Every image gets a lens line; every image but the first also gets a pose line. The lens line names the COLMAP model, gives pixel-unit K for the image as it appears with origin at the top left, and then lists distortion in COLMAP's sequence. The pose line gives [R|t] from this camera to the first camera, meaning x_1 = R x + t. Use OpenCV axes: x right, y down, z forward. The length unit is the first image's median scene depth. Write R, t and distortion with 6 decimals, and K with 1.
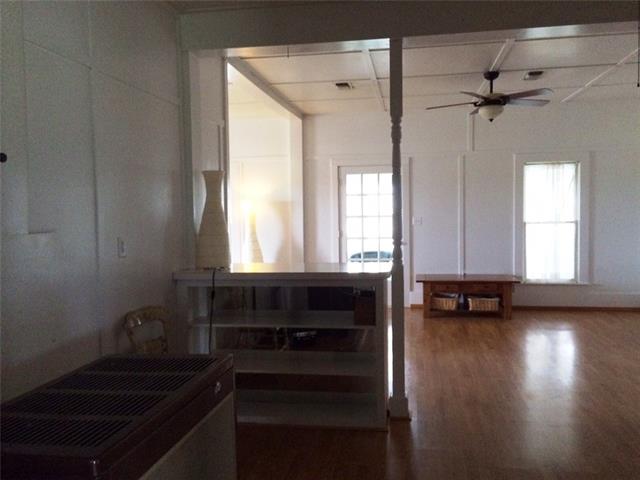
lens RADIAL K [[547.3, 0, 322.9], [0, 547.3, 236.6], [0, 0, 1]] dist [0.012821, -0.010216]
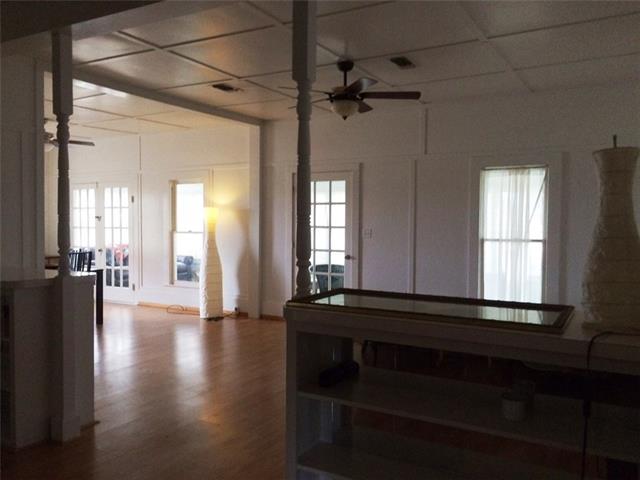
lens RADIAL K [[547.3, 0, 318.7], [0, 547.3, 245.4], [0, 0, 1]] dist [0.012821, -0.010216]
pose [[0.931819, 0.042938, -0.360375, 0.440462], [-0.044766, 0.998992, 0.003278, -0.008025], [0.360152, 0.013078, 0.932802, 0.131993]]
